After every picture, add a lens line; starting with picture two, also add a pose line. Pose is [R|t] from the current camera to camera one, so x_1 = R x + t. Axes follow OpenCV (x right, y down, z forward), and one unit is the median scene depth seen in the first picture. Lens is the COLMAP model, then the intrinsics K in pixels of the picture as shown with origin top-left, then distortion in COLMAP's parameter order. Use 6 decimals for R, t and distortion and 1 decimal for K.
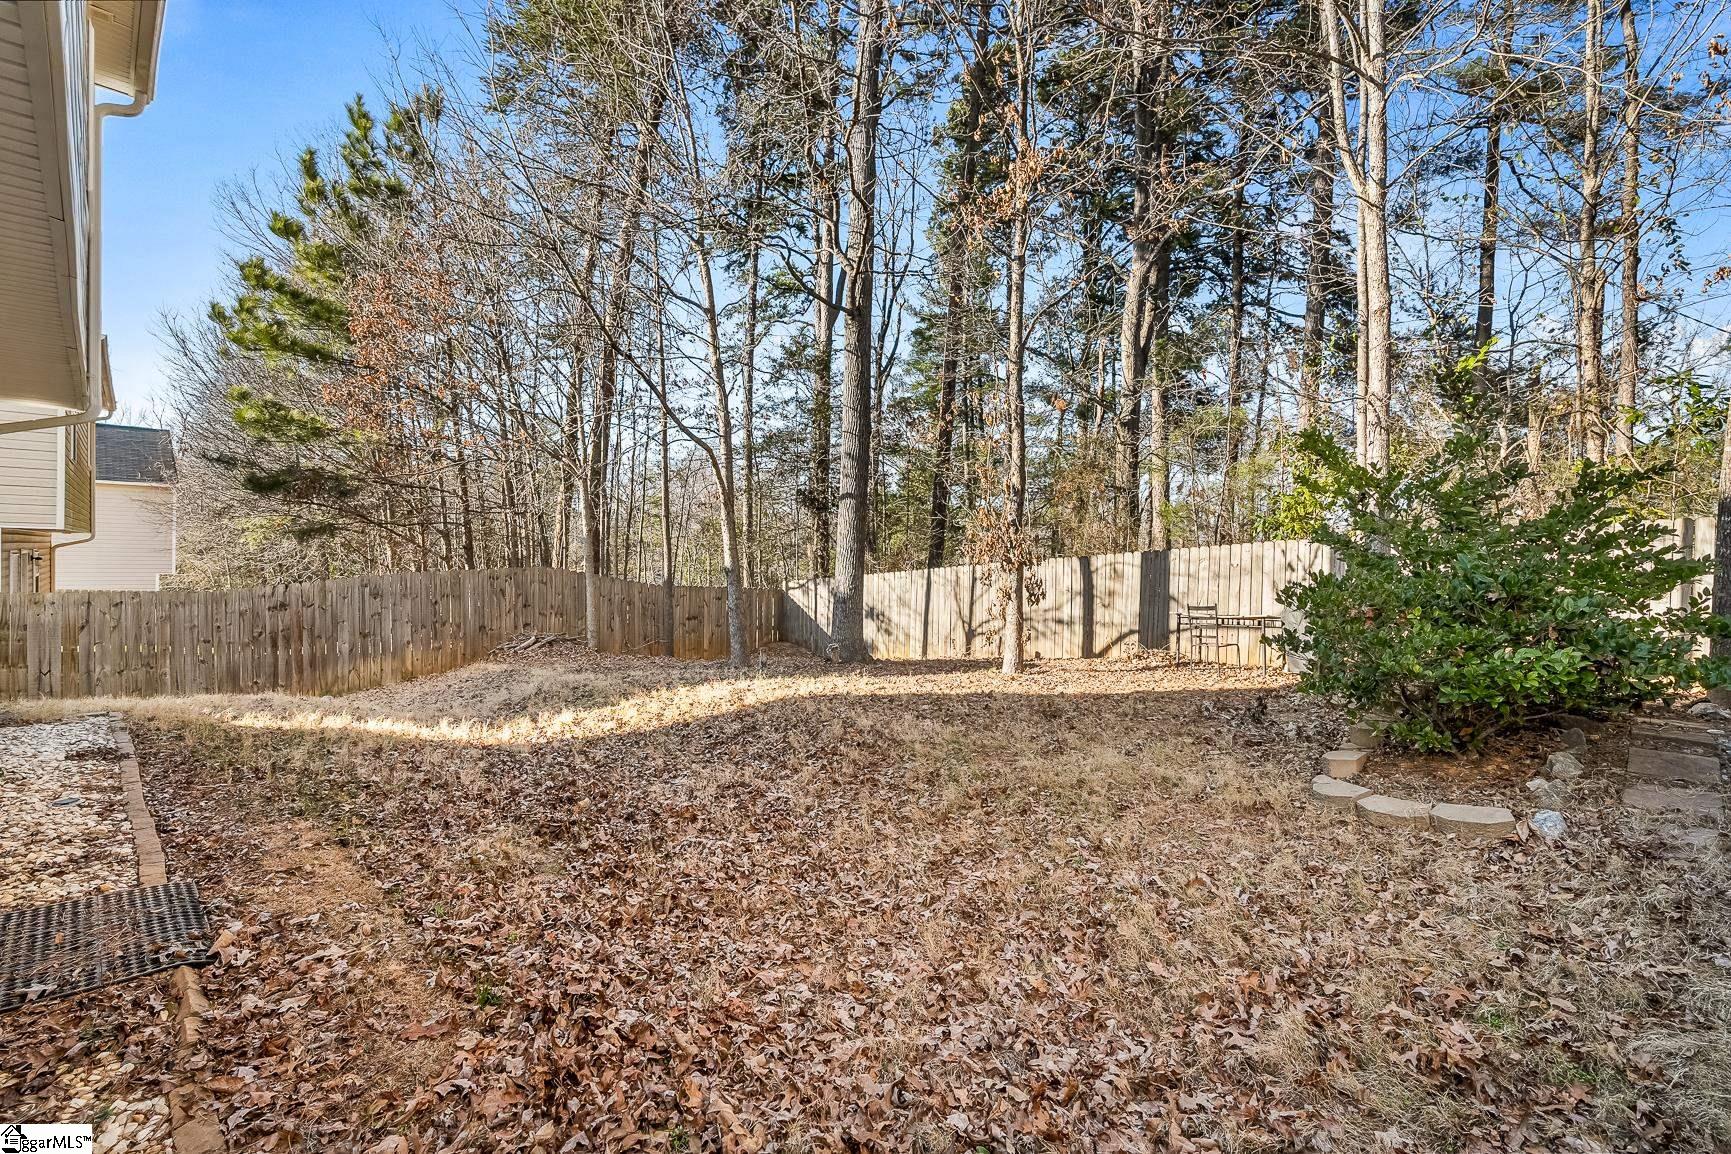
lens RADIAL K [[777.1, 0, 863.3], [0, 777.1, 578.0], [0, 0, 1]] dist [-0.004792, -0.000610]
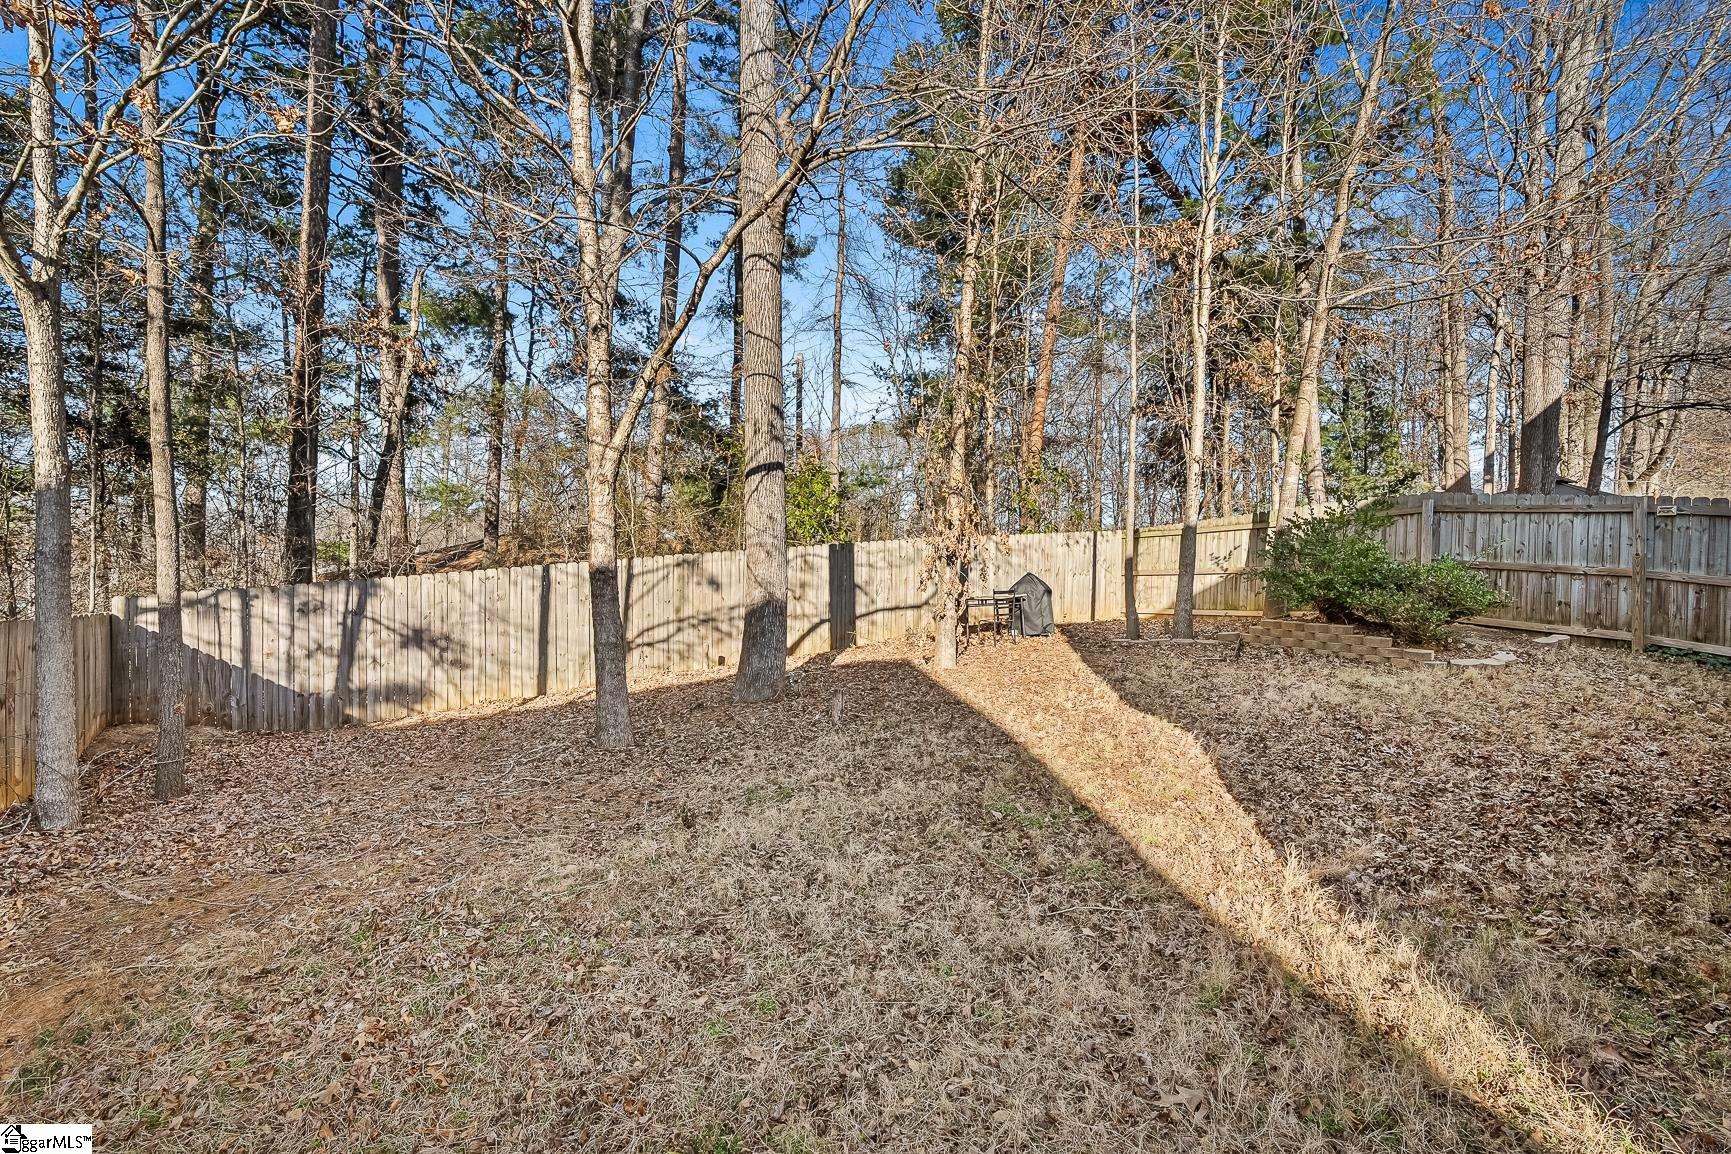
lens RADIAL K [[777.1, 0, 865.4], [0, 777.1, 581.7], [0, 0, 1]] dist [-0.004792, -0.000610]
pose [[0.925069, -0.026409, 0.378879, 0.064144], [0.021418, 0.999619, 0.017383, -0.001438], [-0.379194, -0.007966, 0.925283, 0.181652]]
